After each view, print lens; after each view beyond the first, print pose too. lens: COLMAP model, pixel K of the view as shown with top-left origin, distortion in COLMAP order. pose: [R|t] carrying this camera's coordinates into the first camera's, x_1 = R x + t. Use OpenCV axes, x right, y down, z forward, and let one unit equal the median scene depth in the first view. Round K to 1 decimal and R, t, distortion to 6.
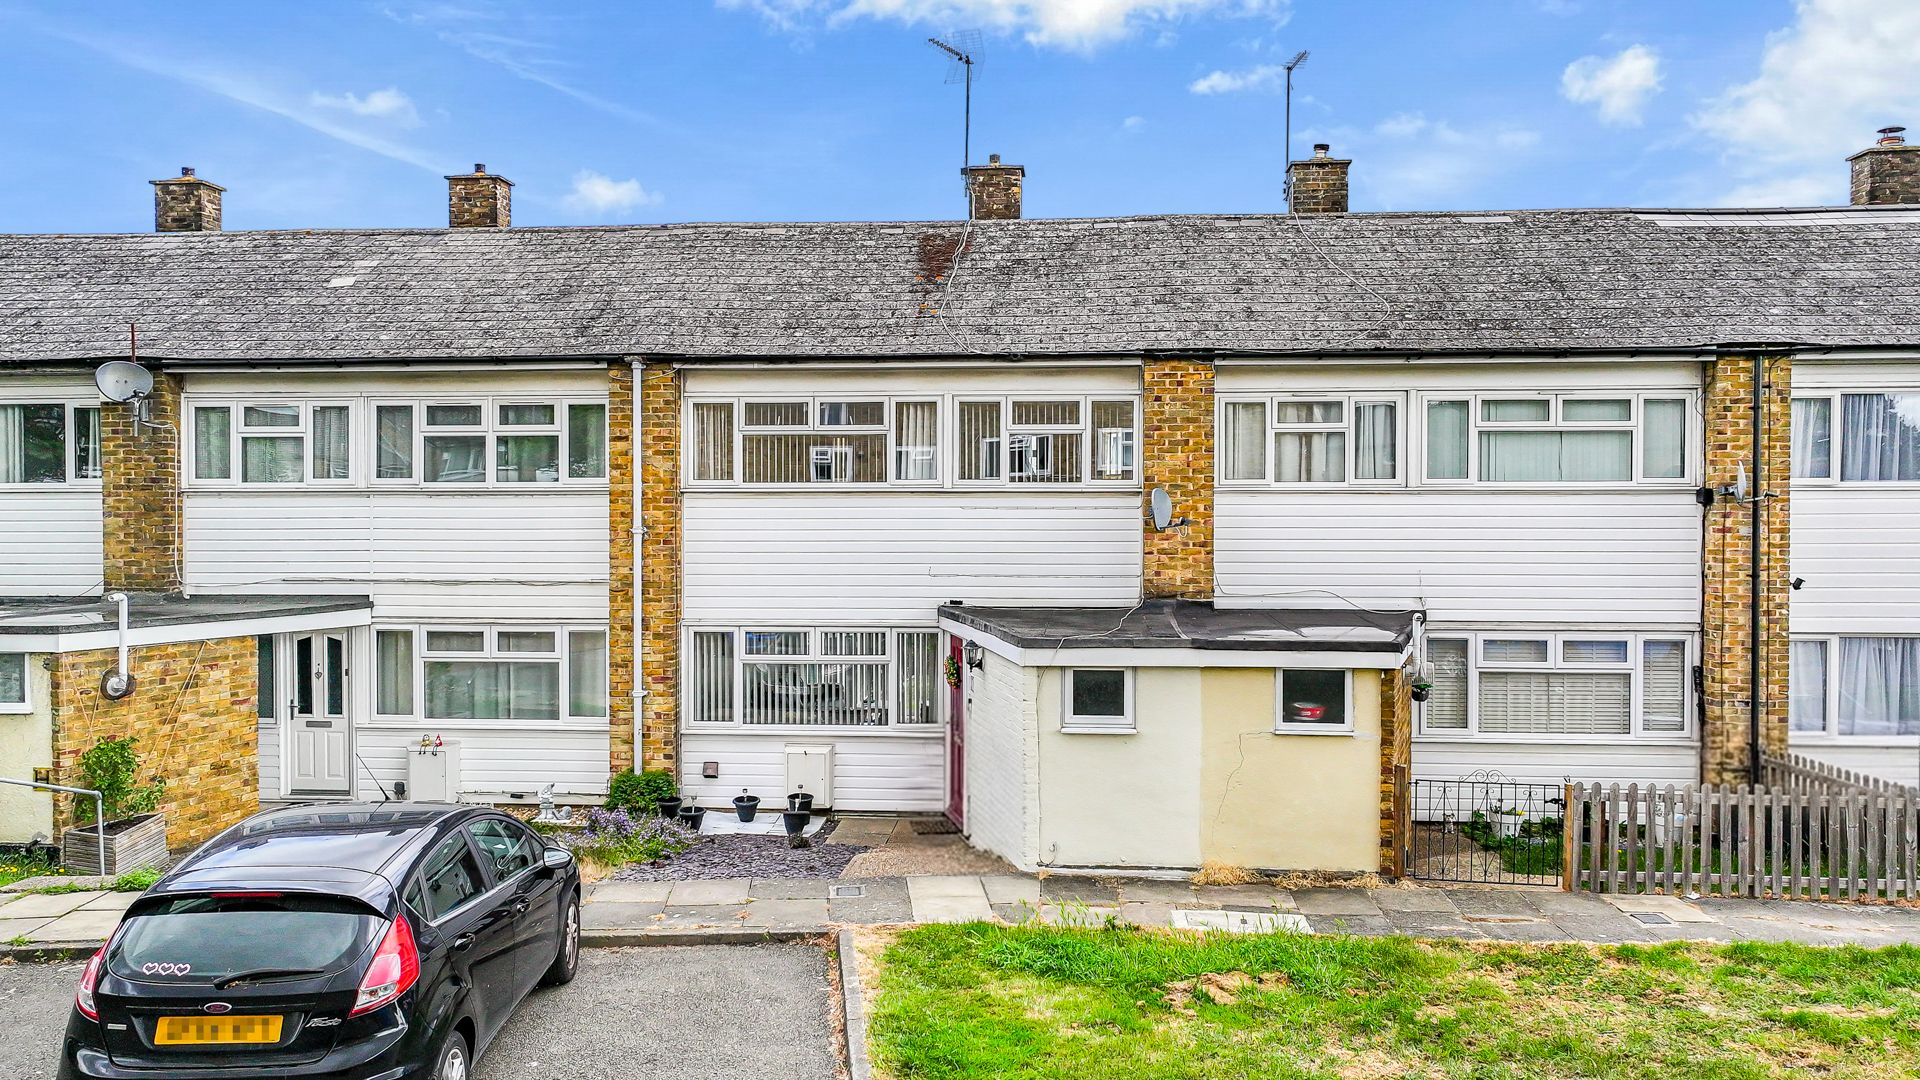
lens RADIAL K [[1396.9, 0, 963.6], [0, 1396.9, 532.3], [0, 0, 1]] dist [-0.000375, 0.008443]
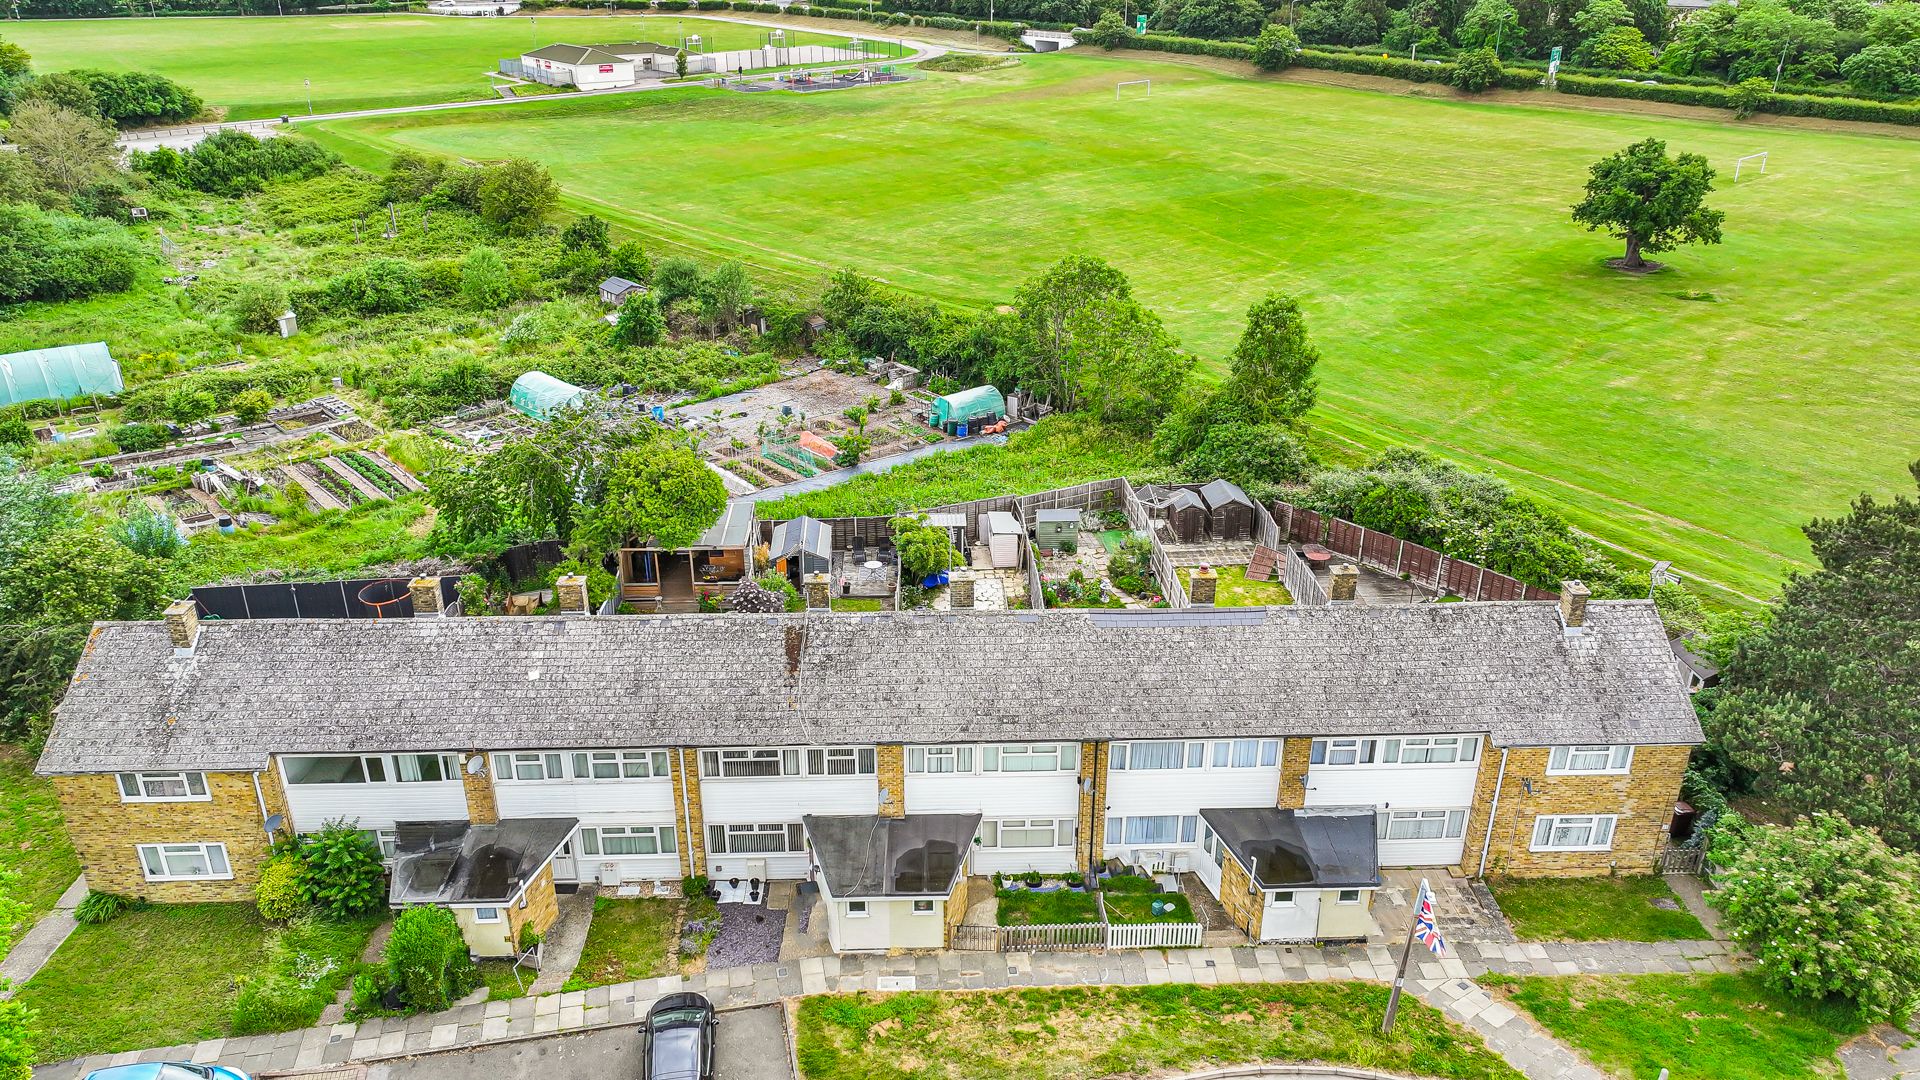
lens RADIAL K [[1359.7, 0, 966.6], [0, 1359.7, 537.0], [0, 0, 1]] dist [-0.000217, 0.009310]
pose [[0.993346, -0.043329, 0.106710, 0.039134], [-0.003964, 0.913120, 0.407671, -1.498264], [-0.115103, -0.405381, 0.906873, -1.171176]]
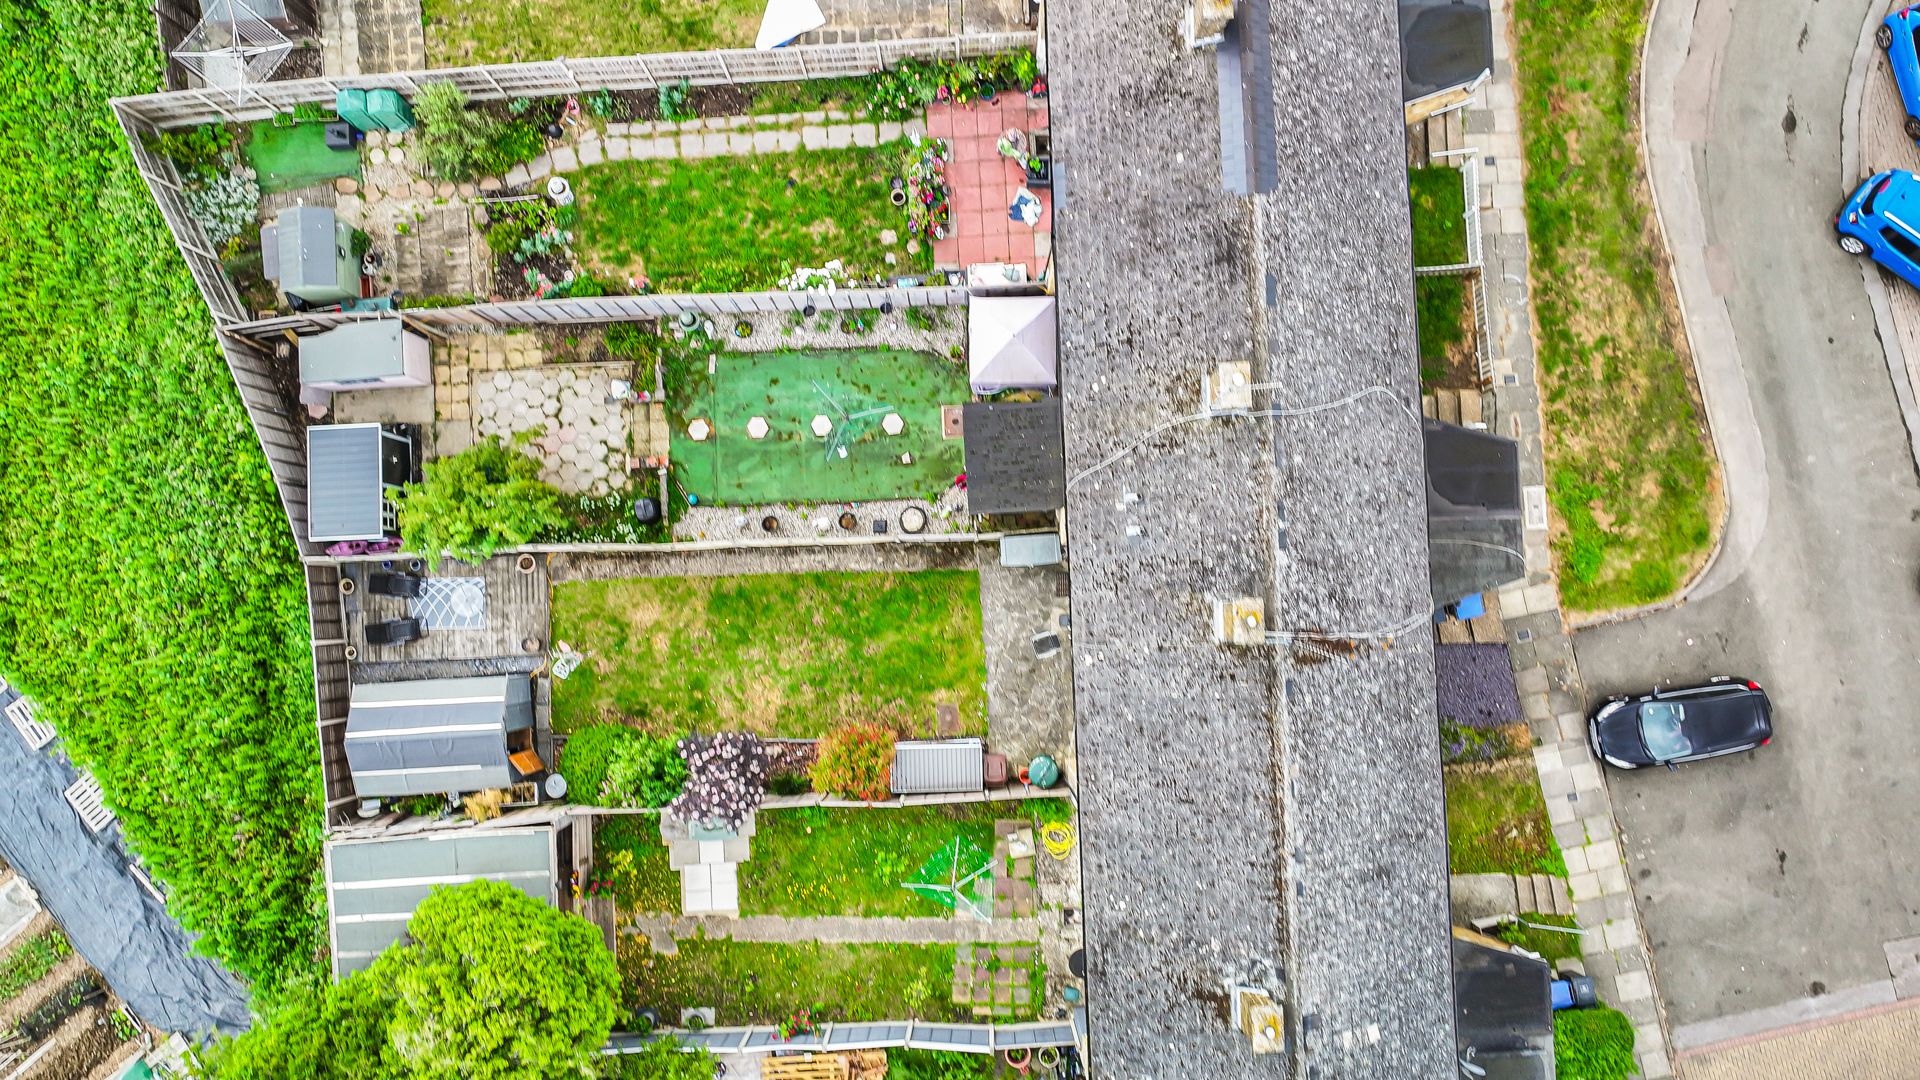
lens RADIAL K [[1359.7, 0, 966.6], [0, 1359.7, 537.0], [0, 0, 1]] dist [-0.000217, 0.009310]
pose [[-0.115259, -0.991992, 0.051639, 0.083618], [-0.001132, 0.052117, 0.998640, -1.964479], [-0.993335, 0.115044, -0.007130, 1.611359]]
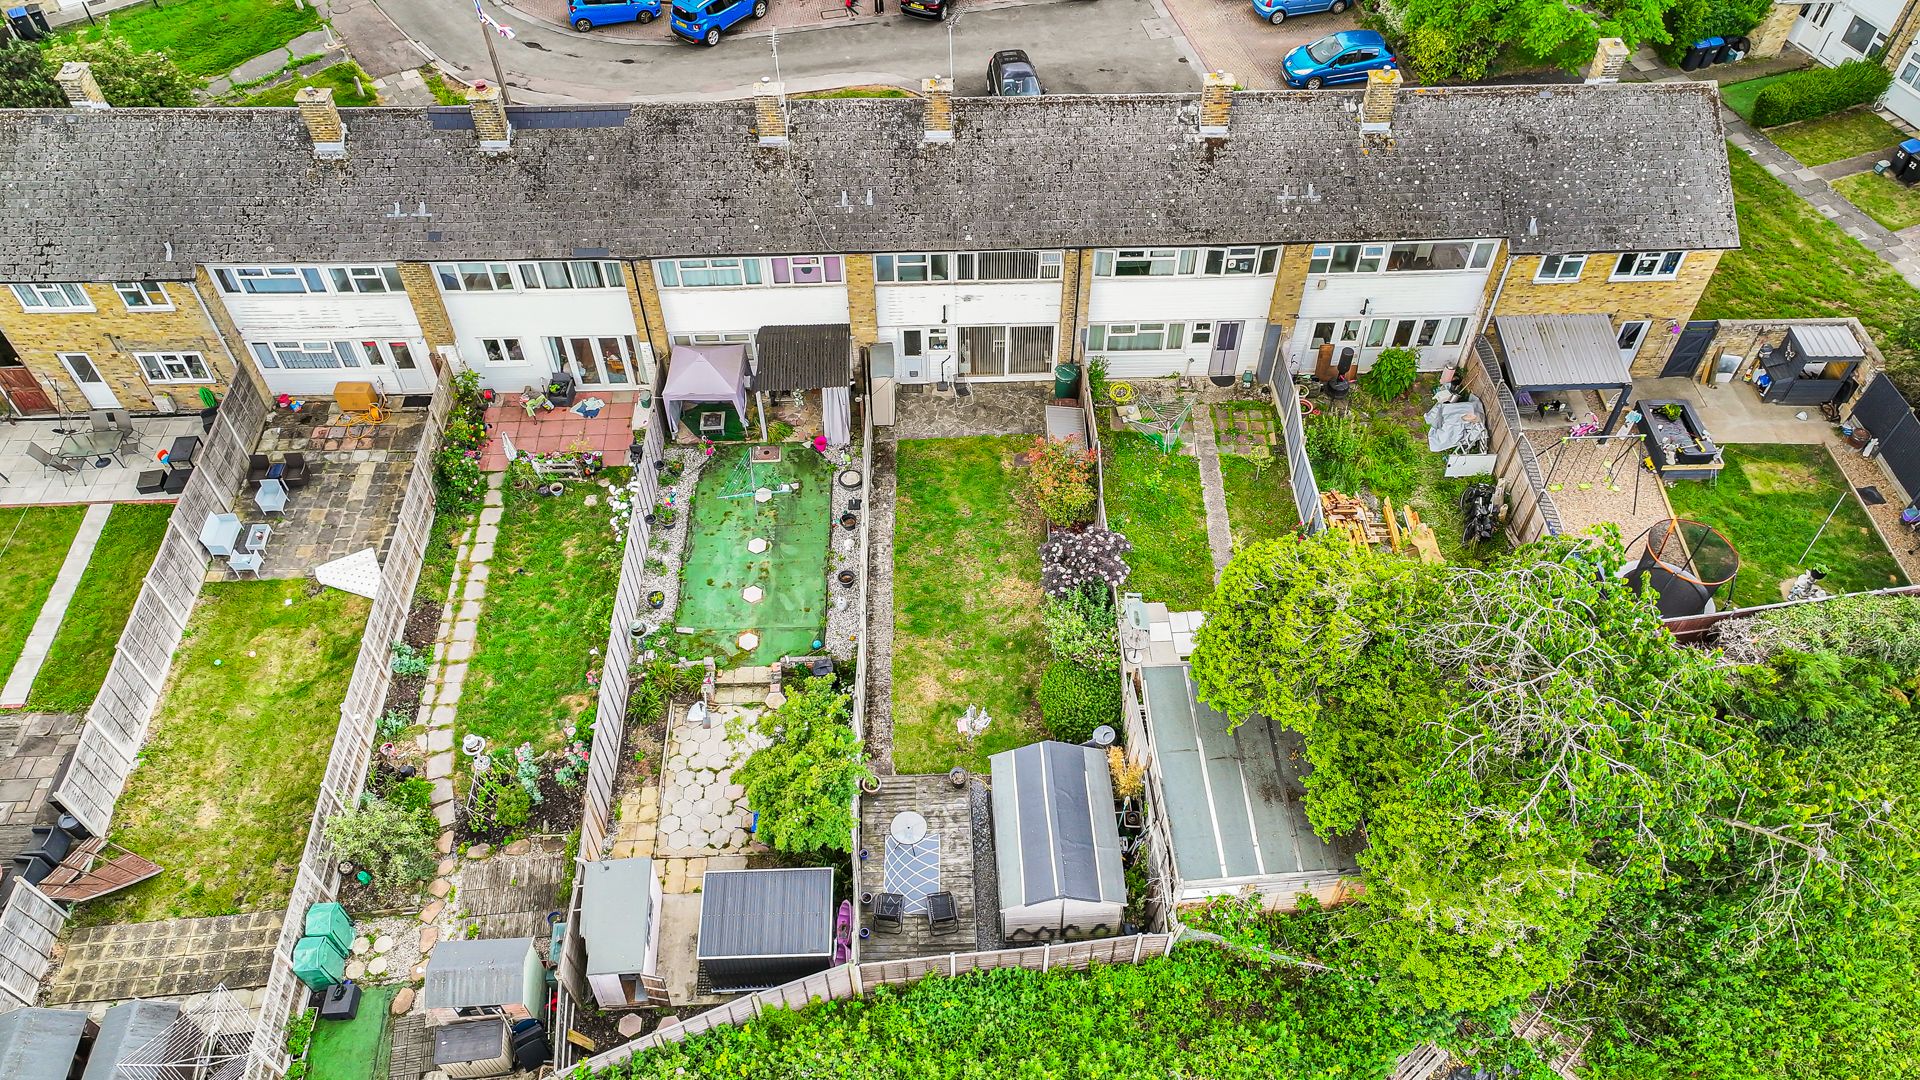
lens RADIAL K [[1359.7, 0, 966.6], [0, 1359.7, 537.0], [0, 0, 1]] dist [-0.000217, 0.009310]
pose [[-0.993963, 0.083231, -0.071488, 0.212256], [0.000957, 0.658123, 0.752910, -1.553259], [0.109713, 0.748296, -0.654229, 3.417566]]
